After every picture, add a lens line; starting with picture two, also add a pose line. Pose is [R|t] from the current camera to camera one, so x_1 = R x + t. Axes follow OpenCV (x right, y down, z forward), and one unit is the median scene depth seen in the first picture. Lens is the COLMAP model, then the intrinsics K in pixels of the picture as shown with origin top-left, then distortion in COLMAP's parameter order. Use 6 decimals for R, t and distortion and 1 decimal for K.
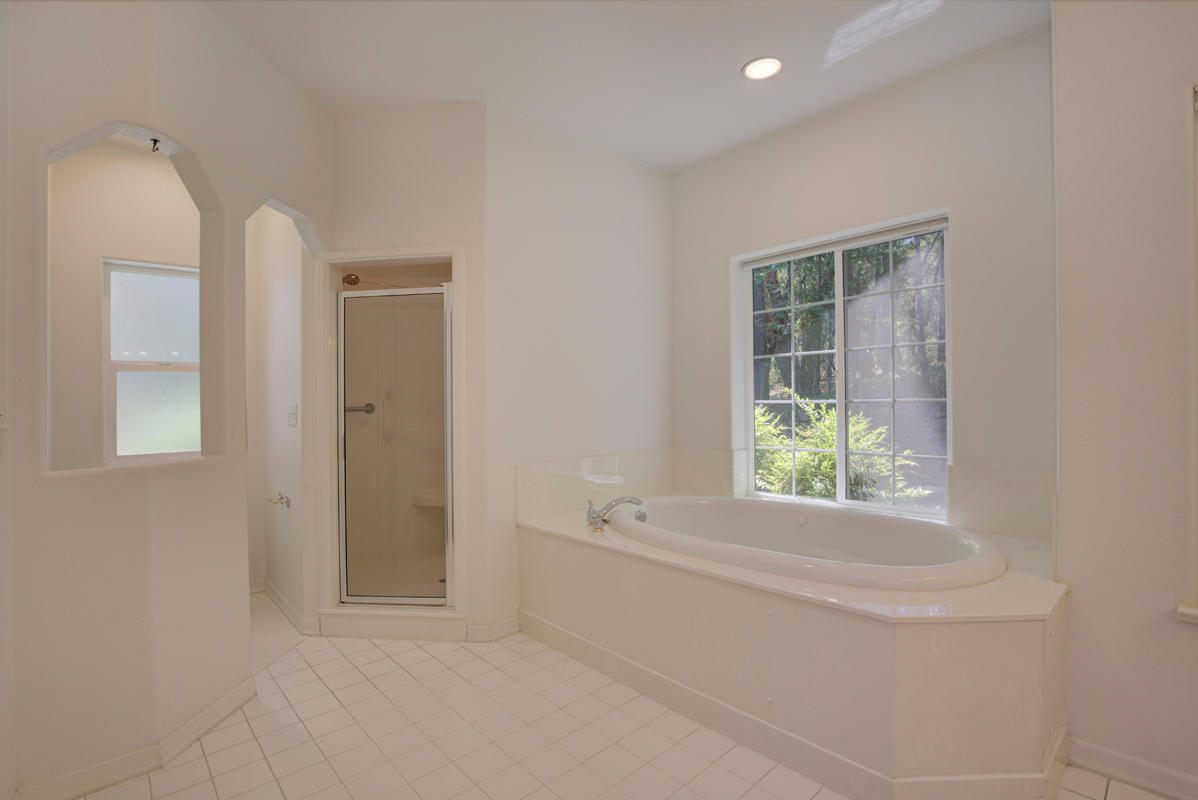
lens RADIAL K [[553.8, 0, 603.7], [0, 553.8, 418.1], [0, 0, 1]] dist [-0.026707, 0.000249]
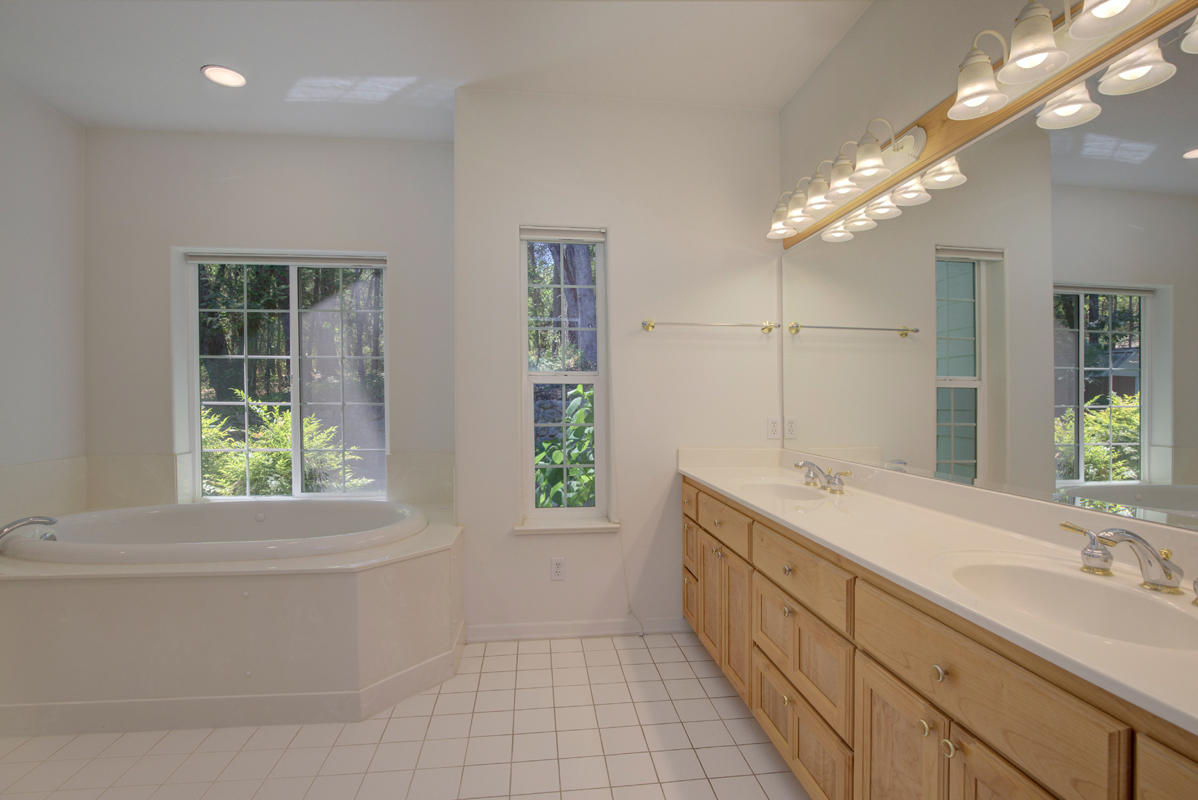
lens RADIAL K [[553.8, 0, 603.7], [0, 553.8, 418.1], [0, 0, 1]] dist [-0.026707, 0.000249]
pose [[0.583766, -0.004588, 0.811909, -0.091175], [0.009148, 0.999958, -0.000927, 0.003873], [-0.811871, 0.007968, 0.583783, -0.123618]]
